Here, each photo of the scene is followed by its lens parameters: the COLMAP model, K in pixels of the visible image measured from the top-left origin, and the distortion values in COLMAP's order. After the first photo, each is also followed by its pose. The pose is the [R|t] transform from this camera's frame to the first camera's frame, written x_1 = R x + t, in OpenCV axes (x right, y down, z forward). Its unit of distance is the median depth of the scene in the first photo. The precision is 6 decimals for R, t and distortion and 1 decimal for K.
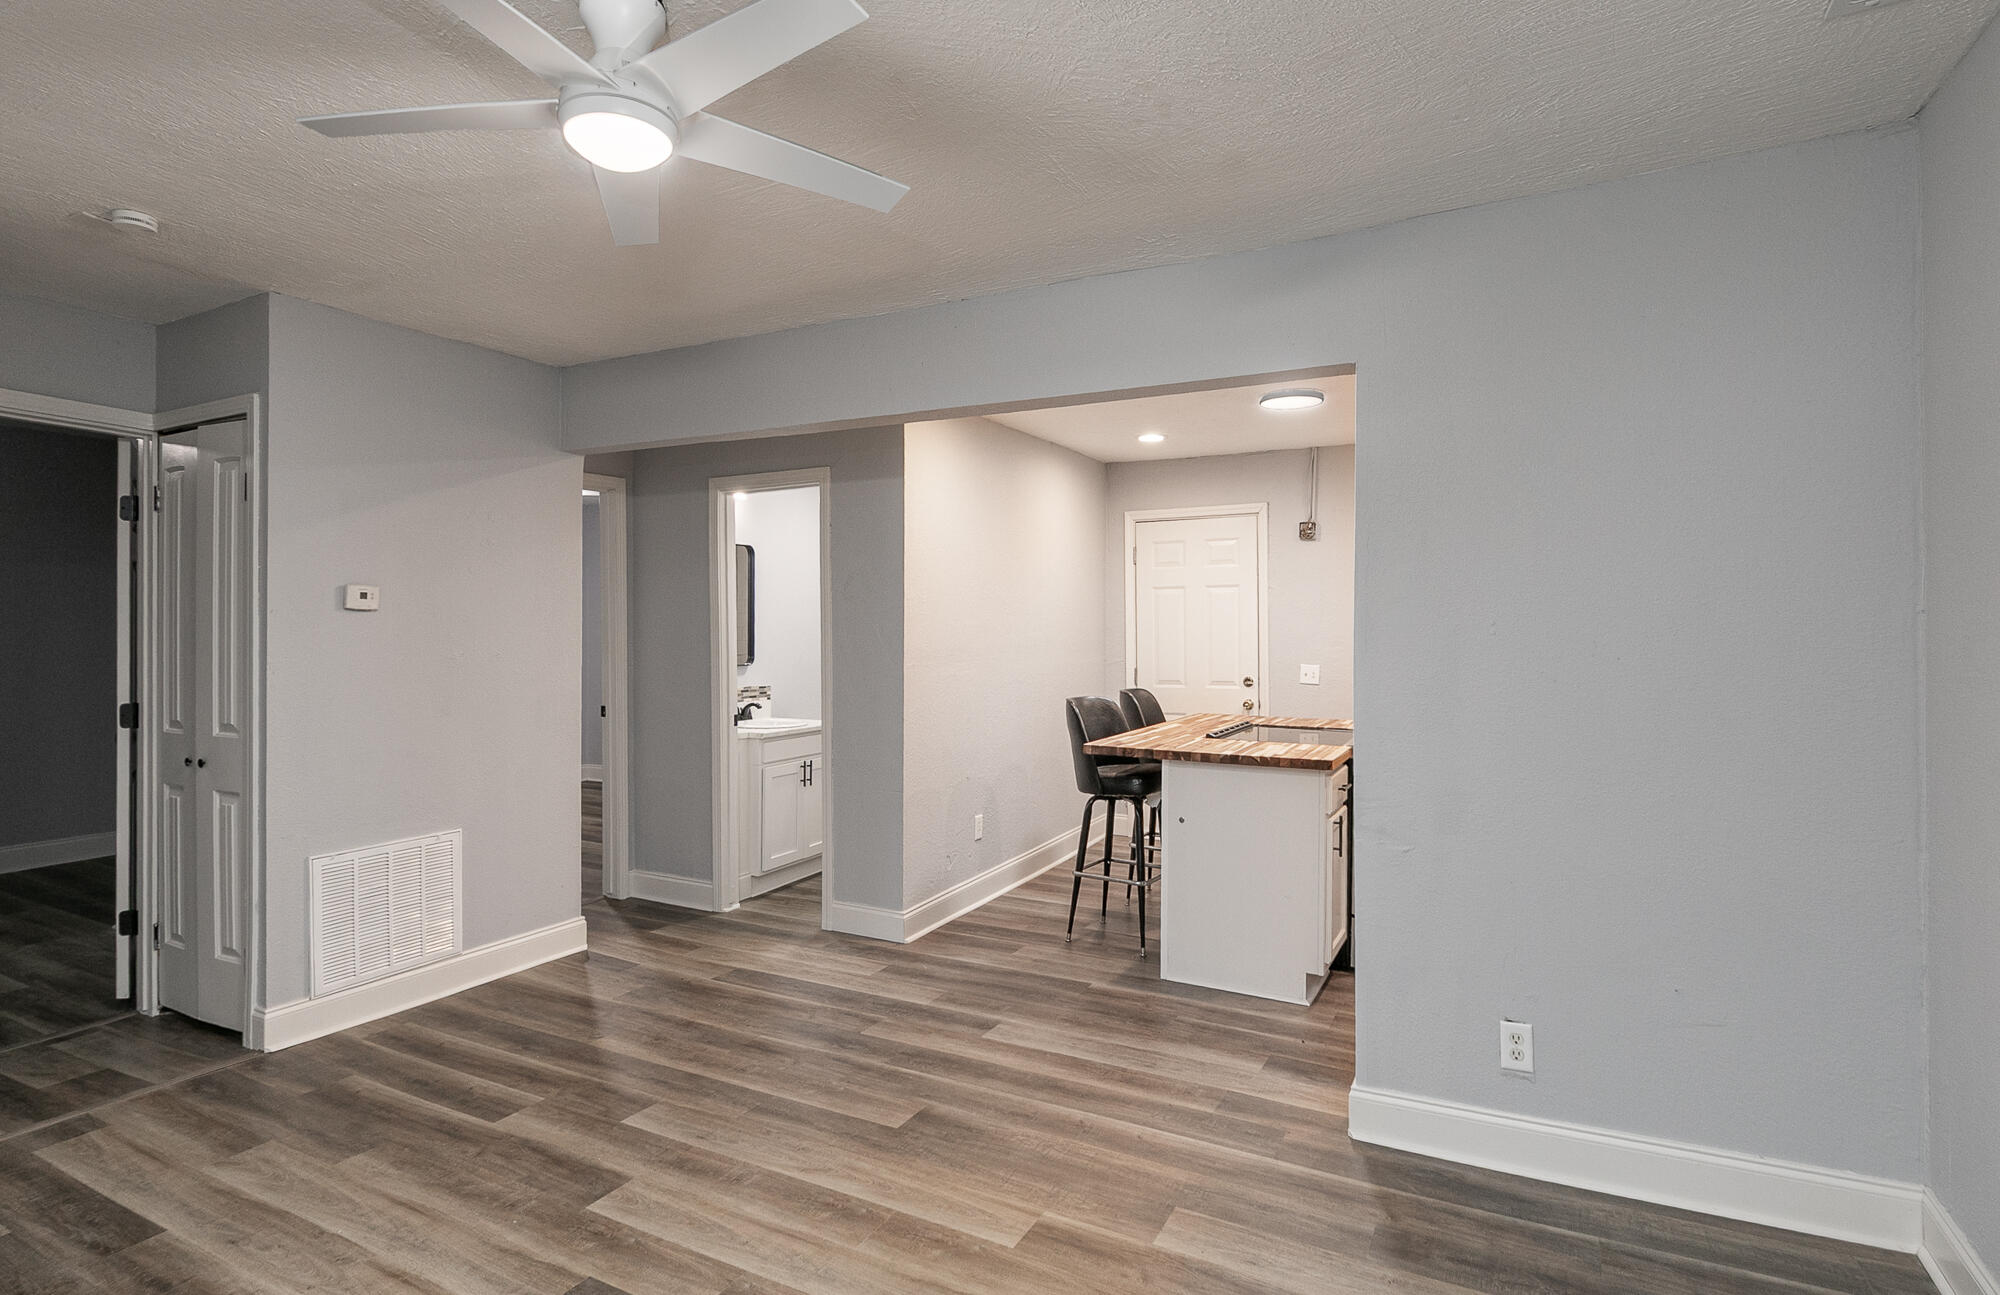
lens RADIAL K [[1022.8, 0, 1000.0], [0, 1022.8, 647.5], [0, 0, 1]] dist [-0.000427, -0.000035]
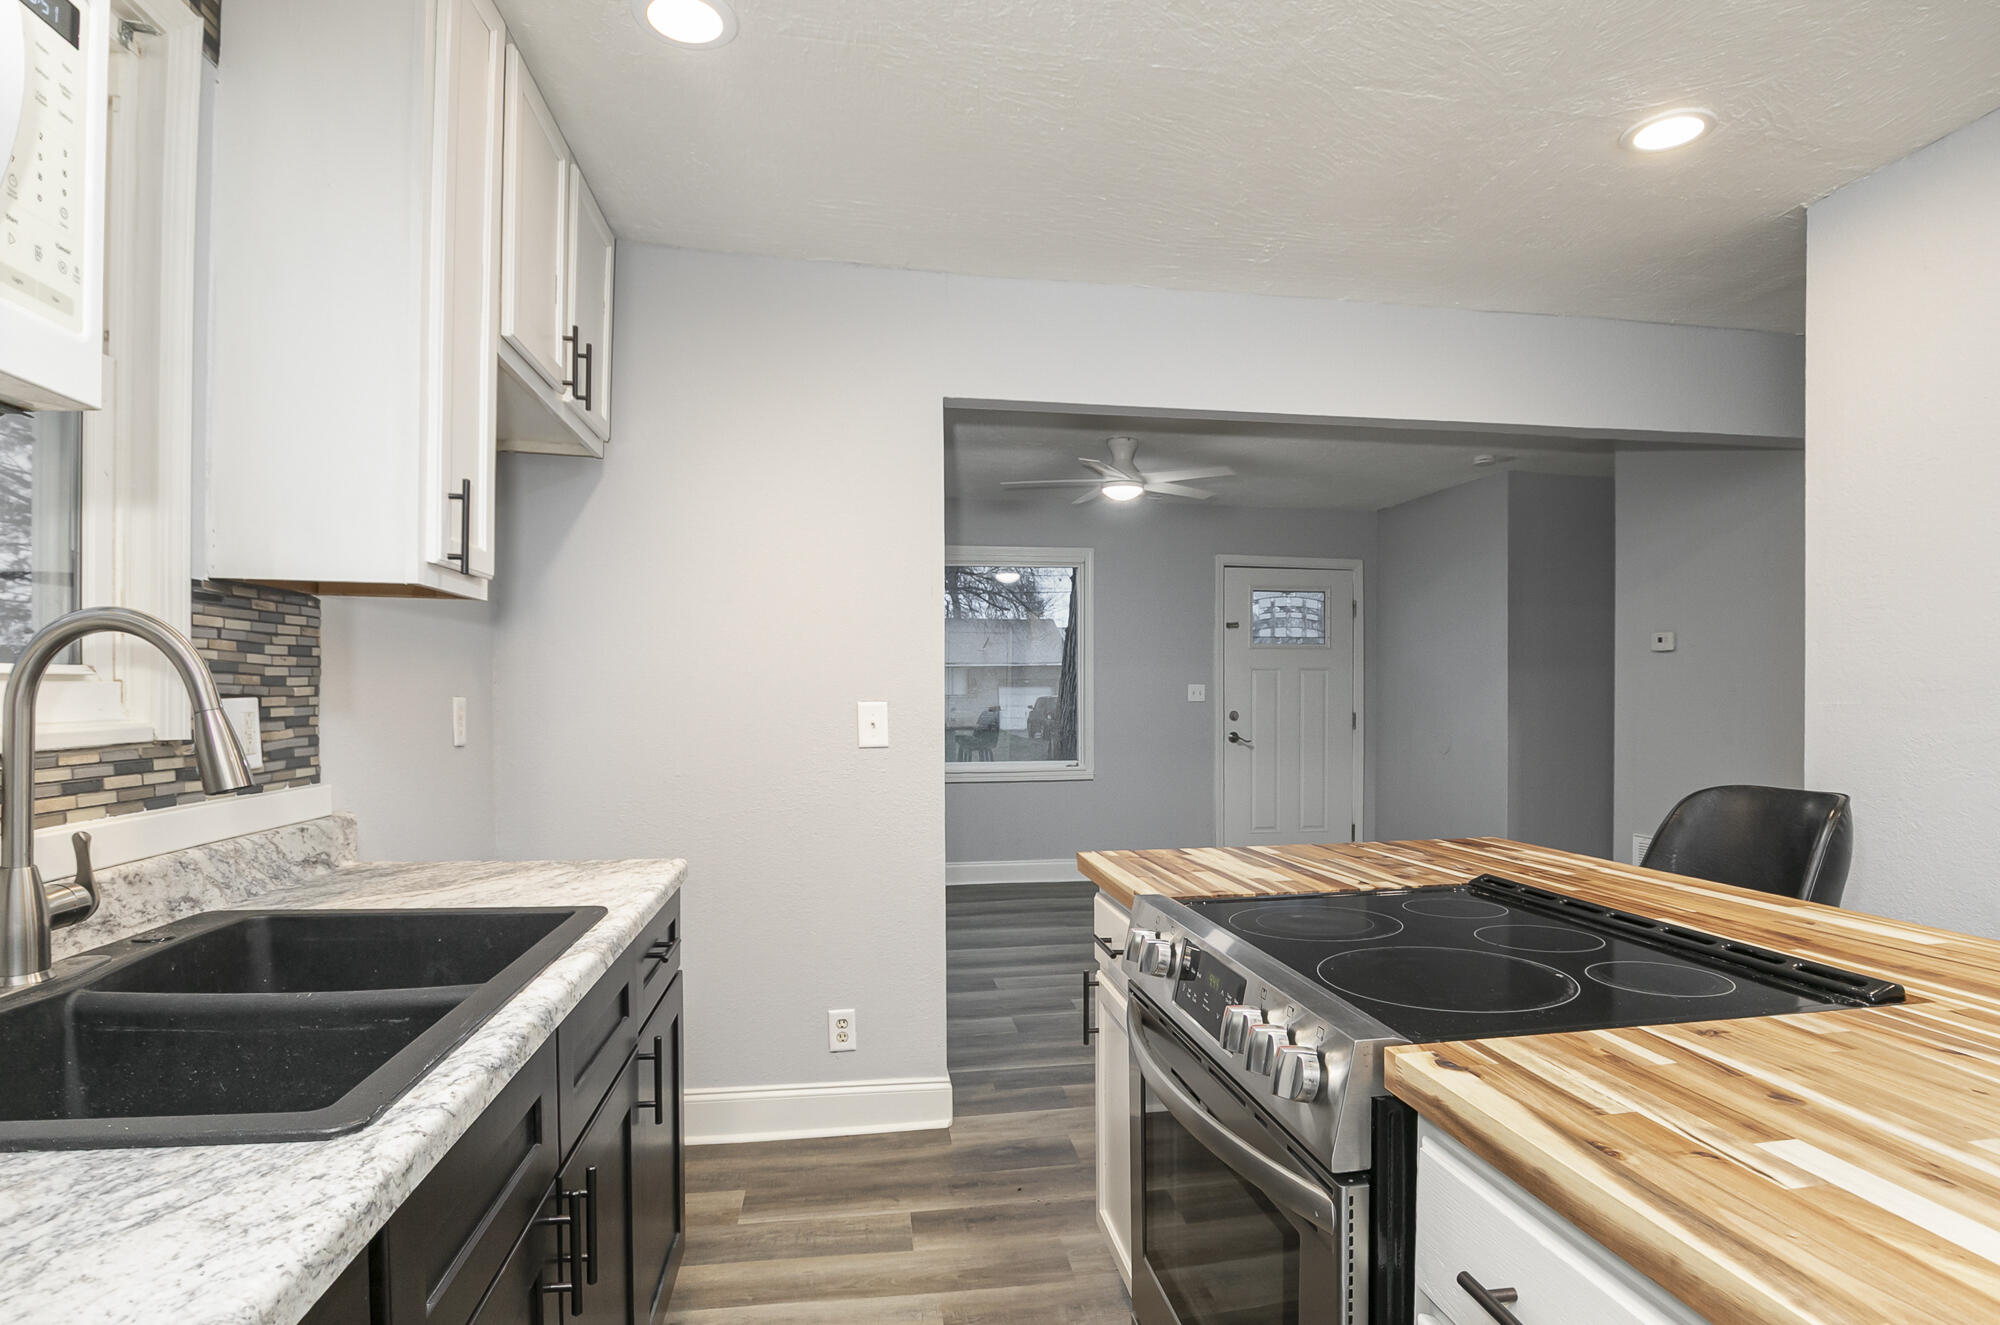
lens RADIAL K [[1028.7, 0, 1000.0], [0, 1028.7, 662.5], [0, 0, 1]] dist [0.000066, -0.000002]
pose [[-0.819261, -0.031476, -0.572557, 0.749187], [-0.020518, 0.999462, -0.025587, 0.025292], [0.573054, -0.009215, -0.819466, 1.542912]]
